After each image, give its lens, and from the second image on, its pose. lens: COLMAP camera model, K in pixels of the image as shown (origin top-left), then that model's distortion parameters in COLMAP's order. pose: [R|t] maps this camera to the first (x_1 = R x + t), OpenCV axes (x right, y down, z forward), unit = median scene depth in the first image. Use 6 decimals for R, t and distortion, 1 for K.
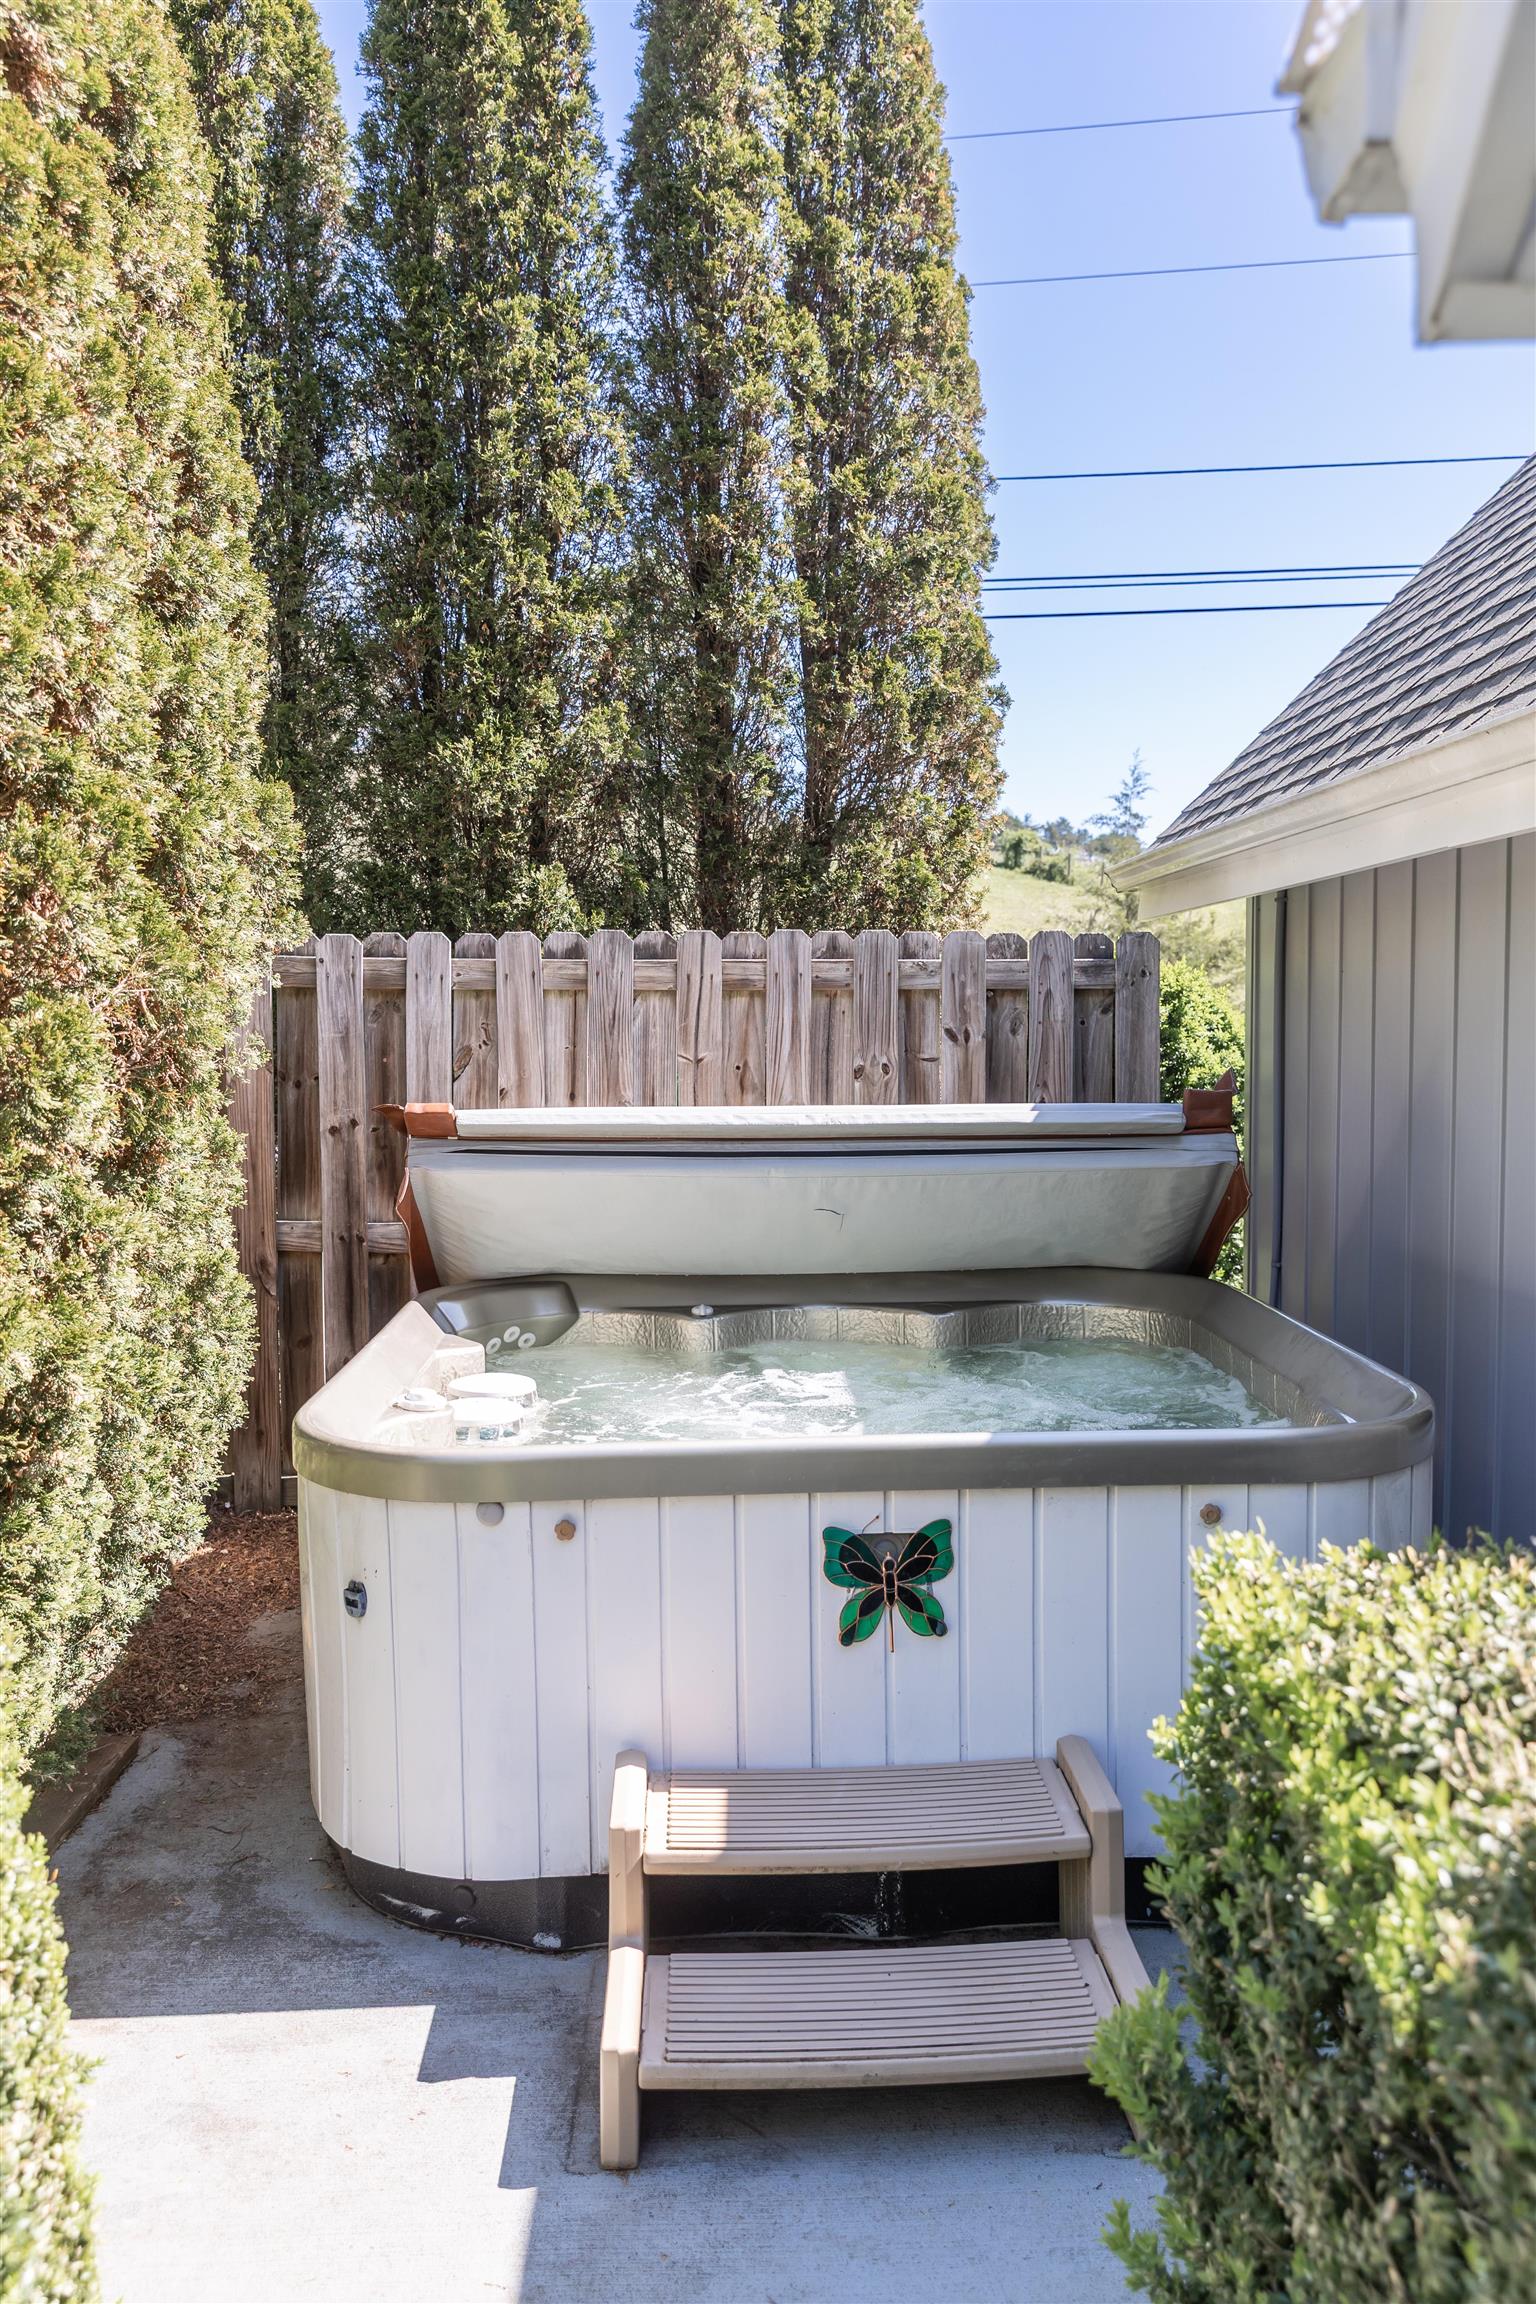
lens RADIAL K [[1910.9, 0, 764.7], [0, 1910.9, 1158.9], [0, 0, 1]] dist [0.000361, 0.000217]
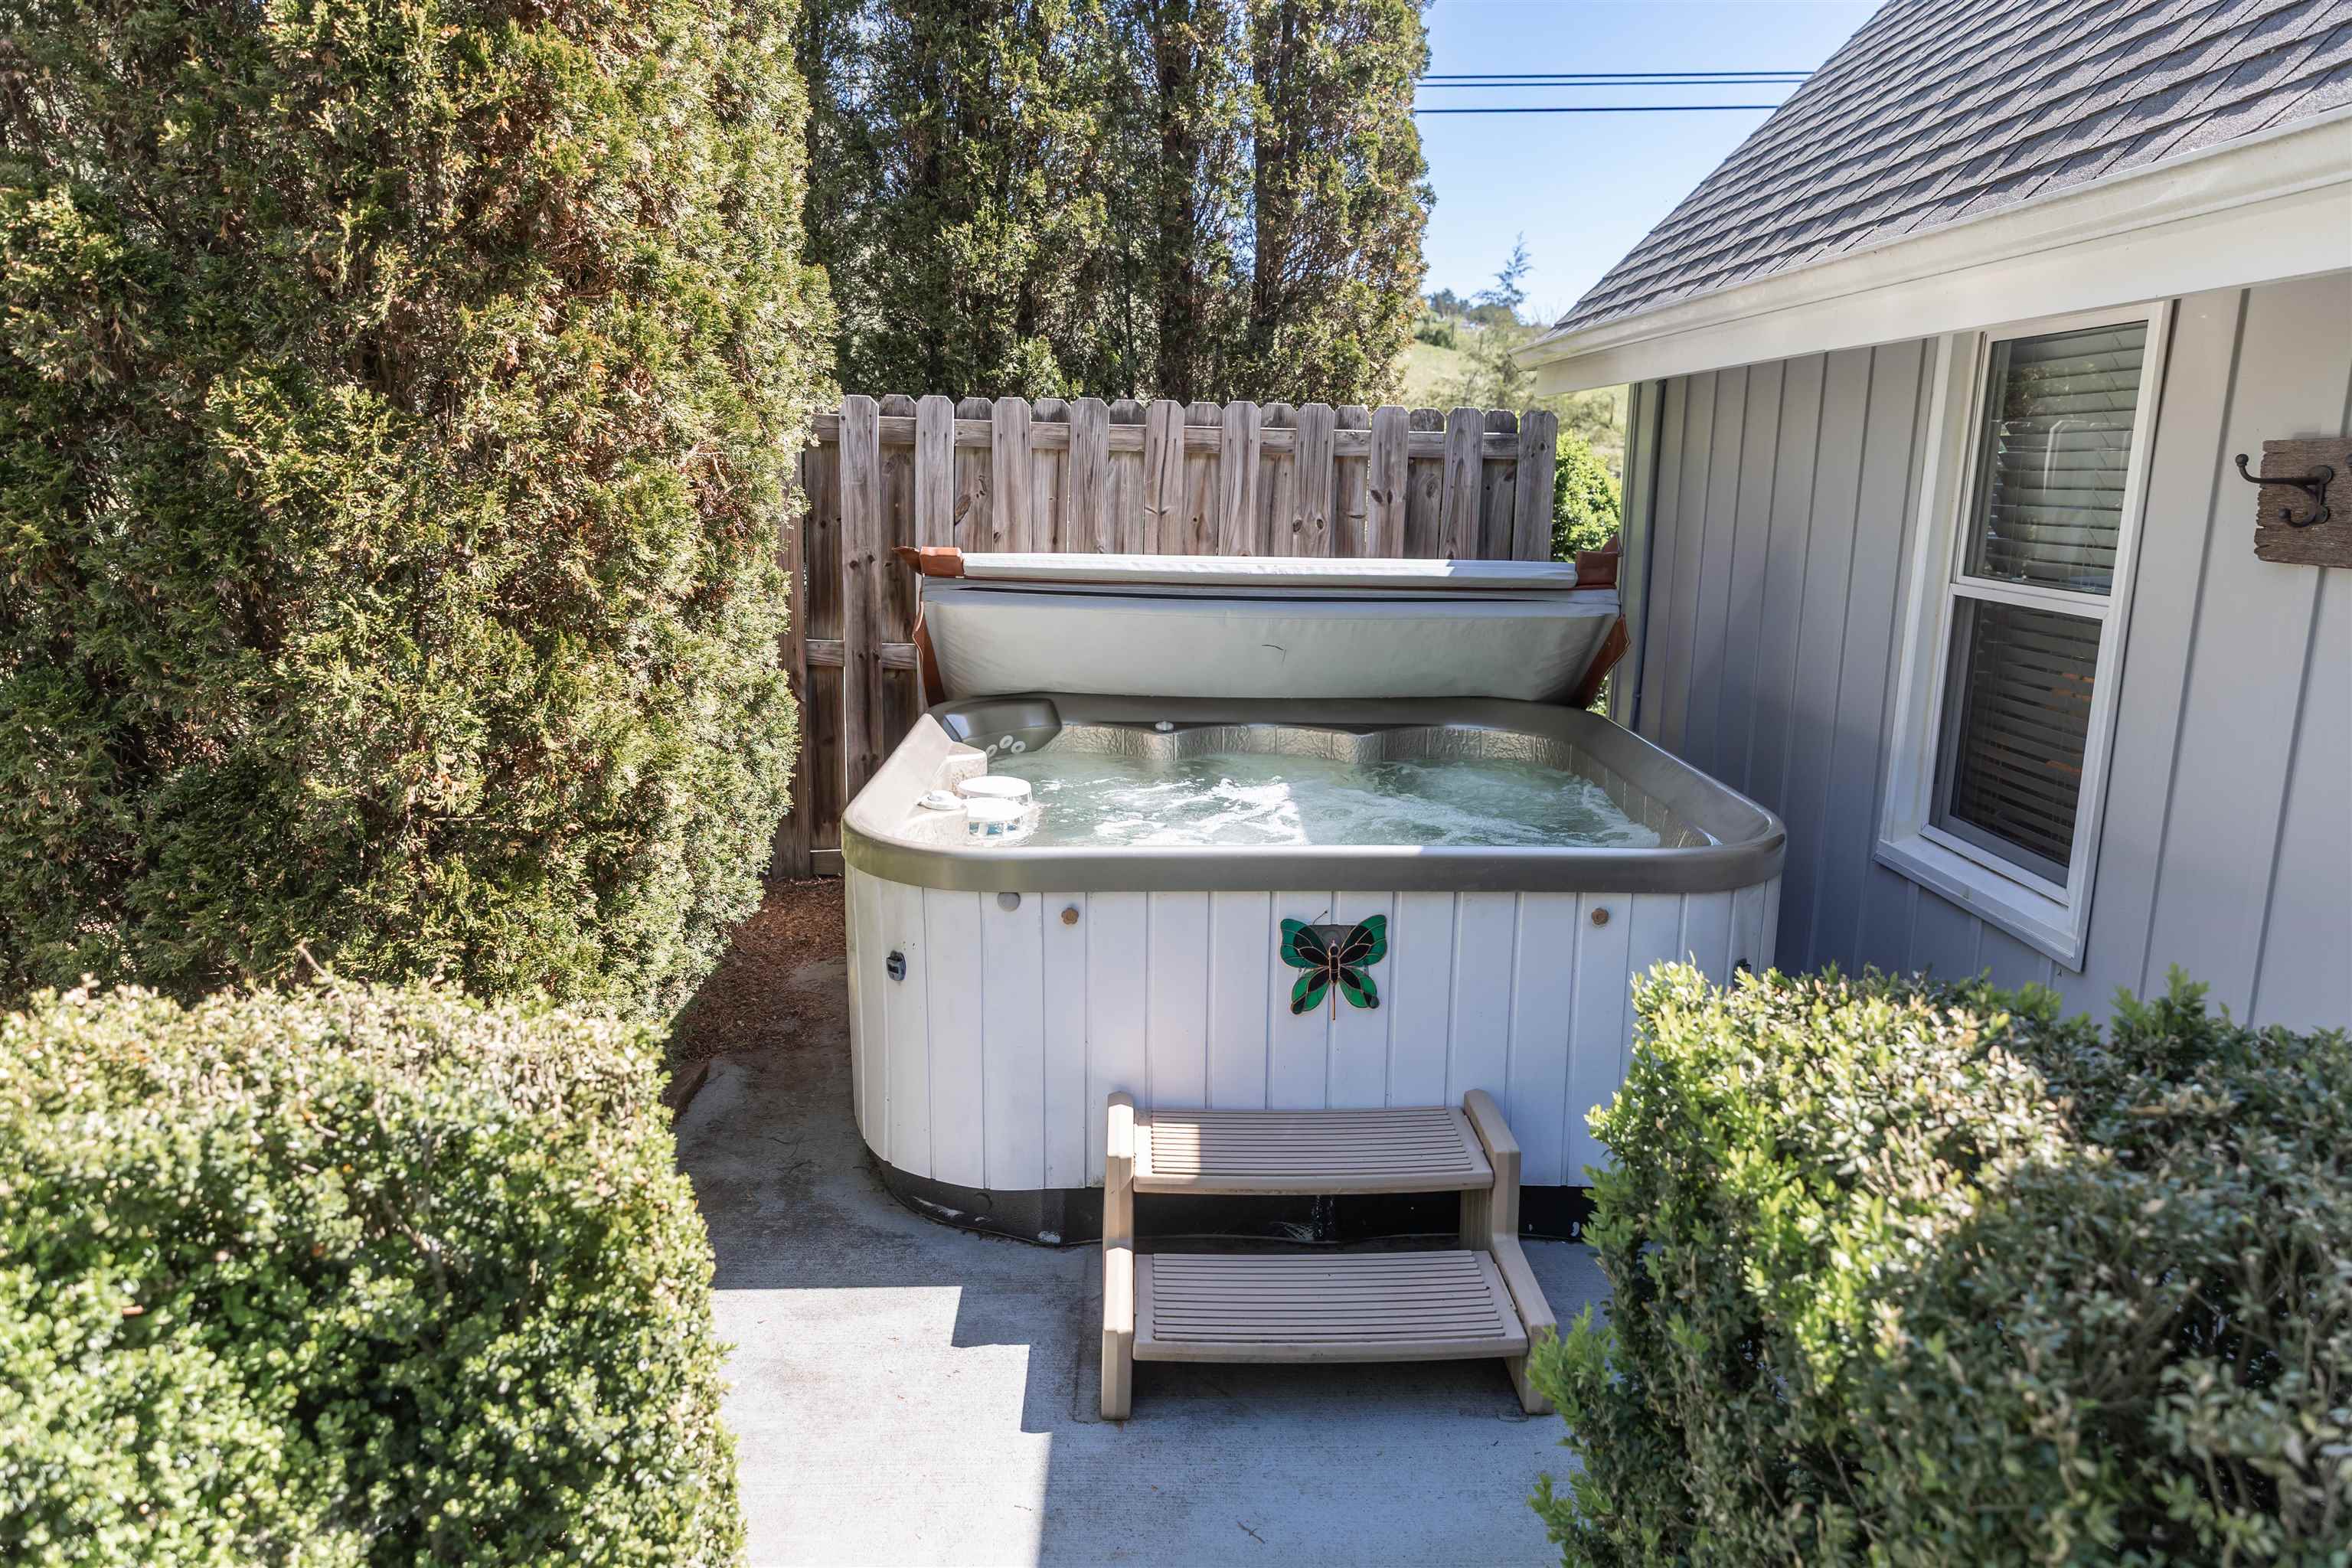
lens RADIAL K [[1589.5, 0, 1178.2], [0, 1589.5, 783.2], [0, 0, 1]] dist [0.023782, -0.019306]
pose [[0.999664, 0.025895, 0.000768, -0.021439], [-0.025781, 0.991448, 0.127934, -0.011919], [0.002551, -0.127910, 0.991782, 0.002619]]
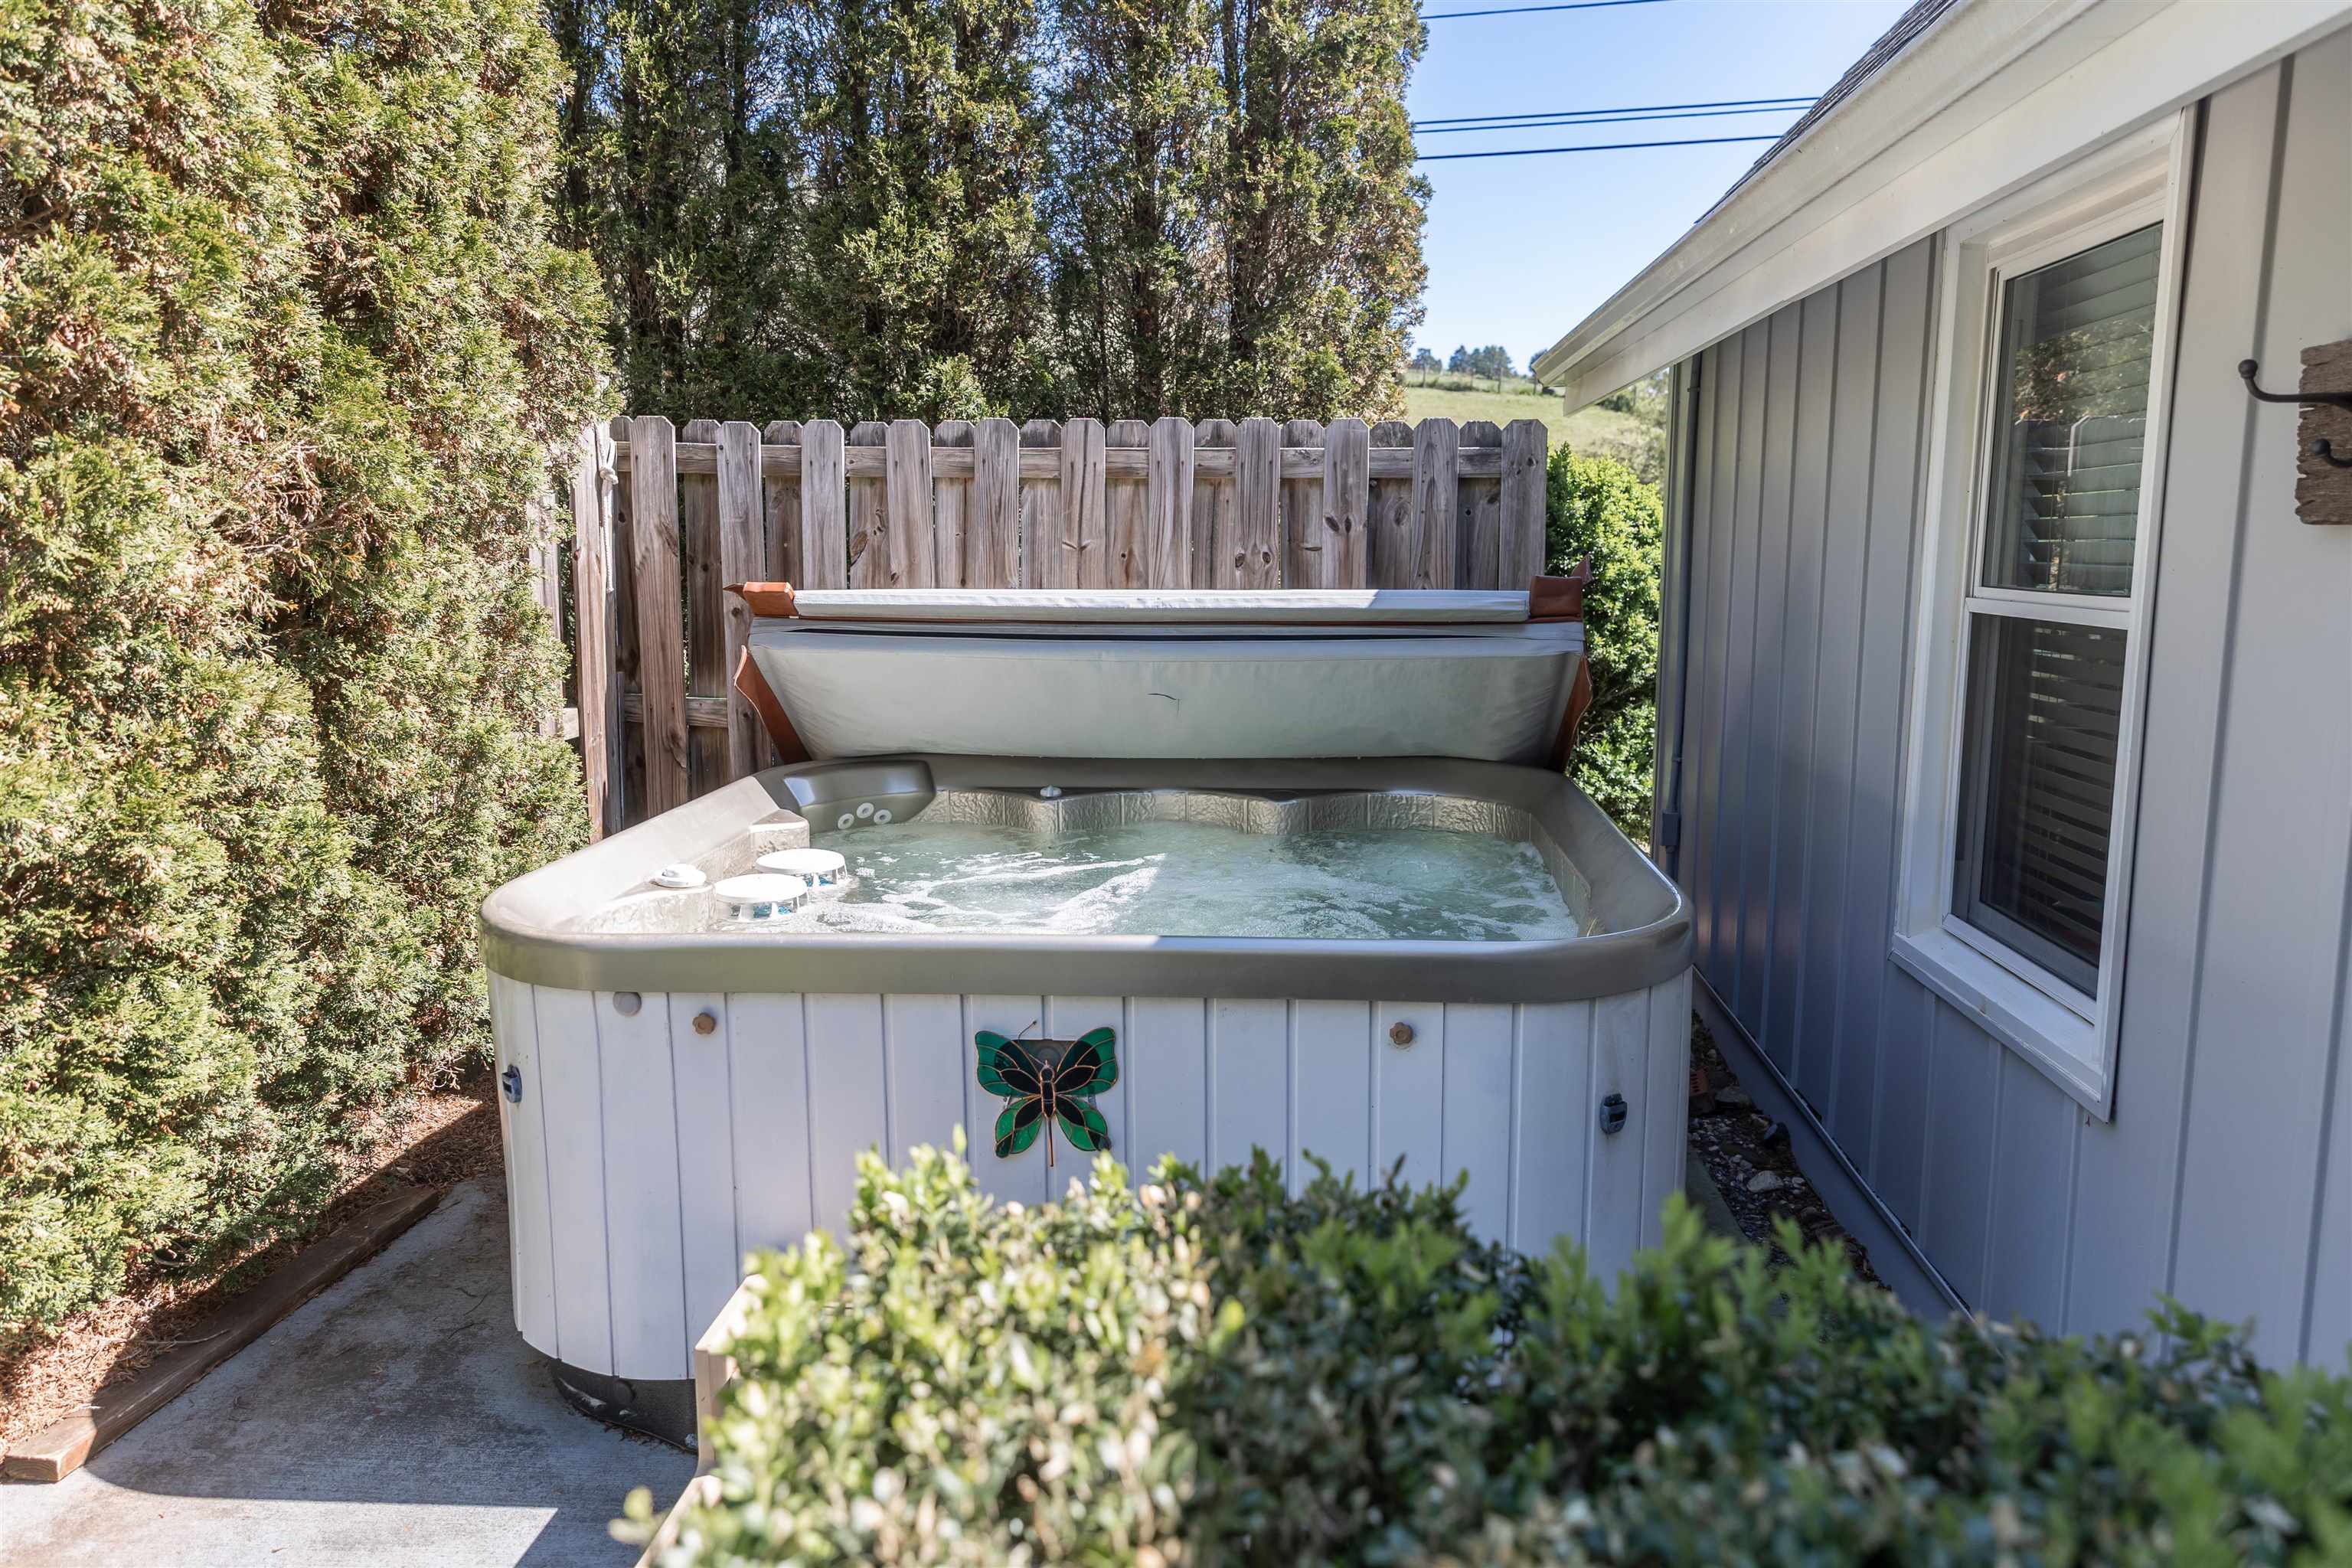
lens RADIAL K [[1632.0, 0, 1180.3], [0, 1632.0, 782.1], [0, 0, 1]] dist [0.014860, -0.001543]
pose [[0.993266, 0.023090, -0.113531, 0.121031], [-0.014400, 0.996944, 0.076780, 0.005821], [0.114957, -0.074628, 0.990563, 0.132997]]
